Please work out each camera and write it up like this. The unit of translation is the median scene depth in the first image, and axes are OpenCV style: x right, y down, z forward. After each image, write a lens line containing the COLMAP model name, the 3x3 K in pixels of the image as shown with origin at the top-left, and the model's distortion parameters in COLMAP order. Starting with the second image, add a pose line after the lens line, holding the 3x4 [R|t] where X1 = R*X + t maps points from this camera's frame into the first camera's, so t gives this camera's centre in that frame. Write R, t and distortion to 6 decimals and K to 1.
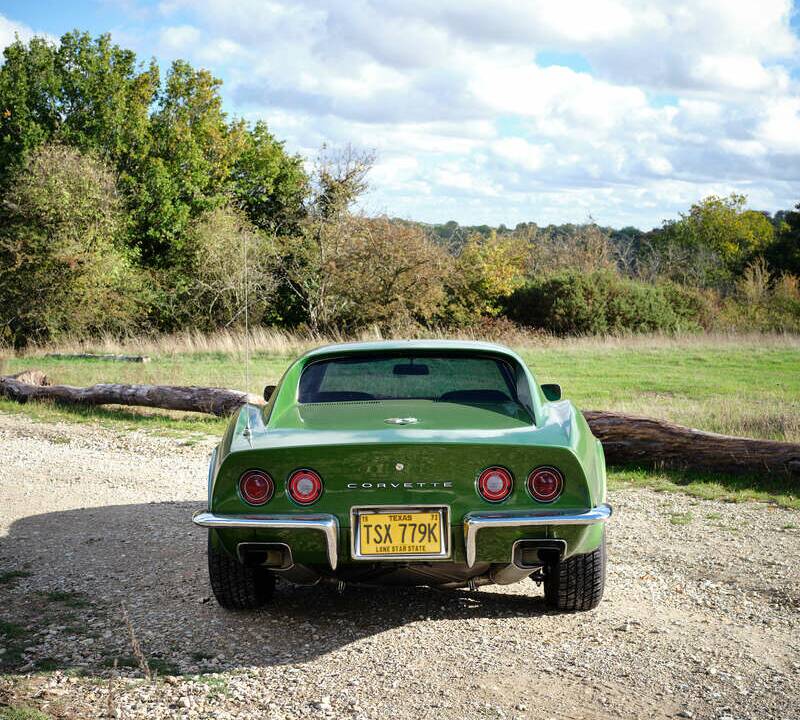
lens RADIAL K [[1215.1, 0, 403.8], [0, 1215.1, 343.1], [0, 0, 1]] dist [-0.003681, 0.000000]
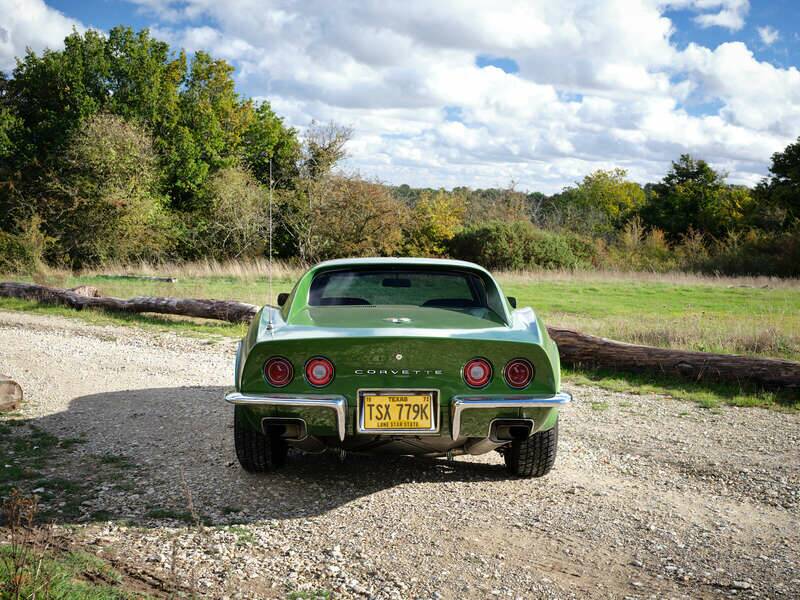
lens RADIAL K [[901.0, 0, 403.0], [0, 901.0, 322.2], [0, 0, 1]] dist [-0.002157, 0.000000]
pose [[0.998889, 0.020462, 0.042444, -0.017782], [-0.022592, 0.998478, 0.050309, 0.010667], [-0.041350, -0.051212, 0.997831, 0.052471]]
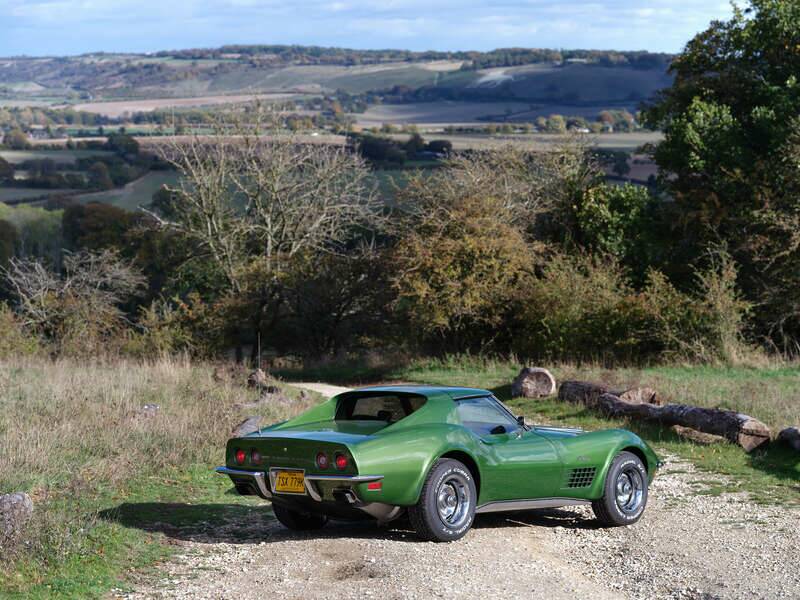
lens RADIAL K [[2325.2, 0, 393.4], [0, 2325.2, 297.0], [0, 0, 1]] dist [0.109887, 0.000000]
pose [[0.777301, 0.006746, -0.629093, 1.260683], [-0.011680, 0.999925, -0.003710, -0.070990], [0.629020, 0.010231, 0.777322, -0.954612]]
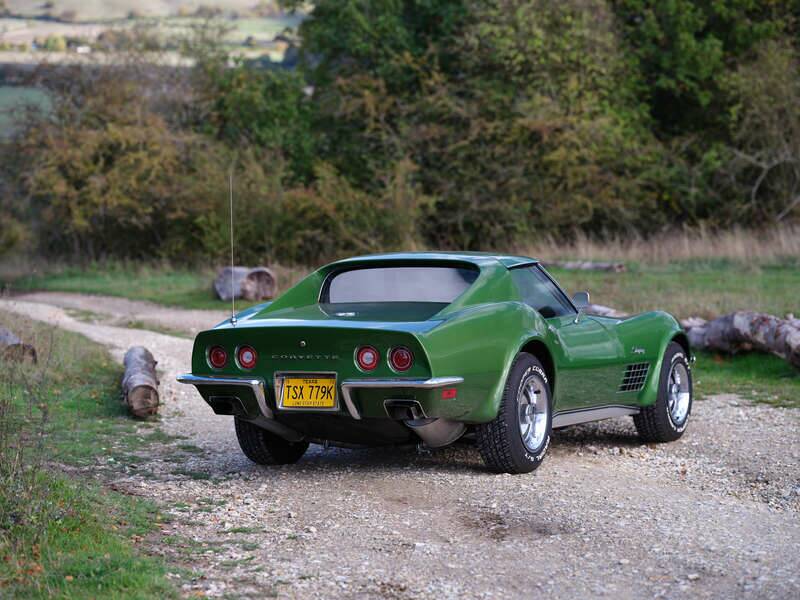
lens RADIAL K [[2211.7, 0, 399.0], [0, 2211.7, 297.5], [0, 0, 1]] dist [0.228464, 0.000000]
pose [[0.910200, 0.008401, -0.414084, 0.540356], [0.002132, 0.999686, 0.024967, -0.007179], [0.414164, -0.023607, 0.909896, -0.598129]]
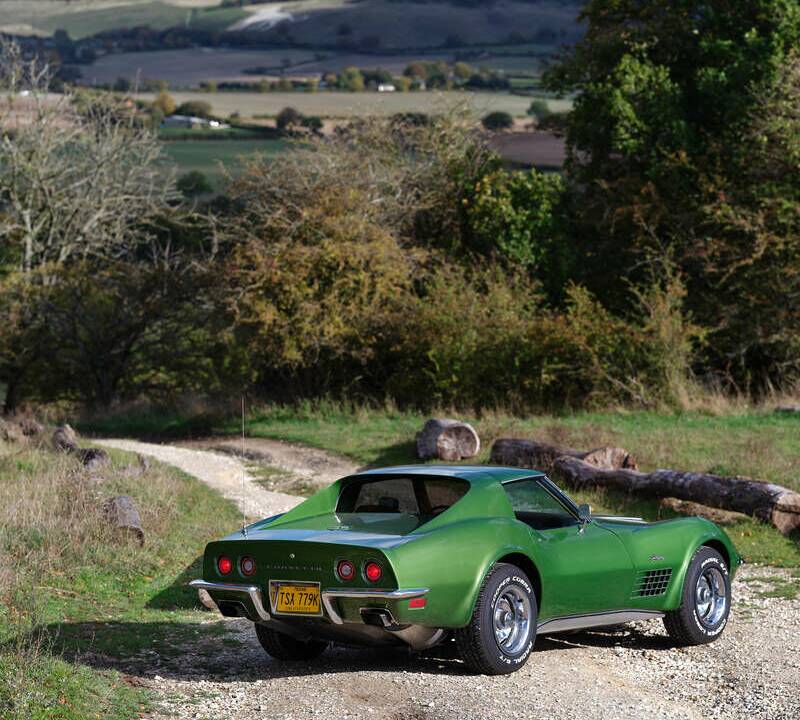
lens RADIAL K [[3106.4, 0, 406.7], [0, 3106.4, 362.4], [0, 0, 1]] dist [0.143119, 0.000000]
pose [[0.838578, 0.010340, -0.544683, 1.085380], [-0.003001, 0.999892, 0.014361, -0.097462], [0.544773, -0.010408, 0.838519, -1.078992]]
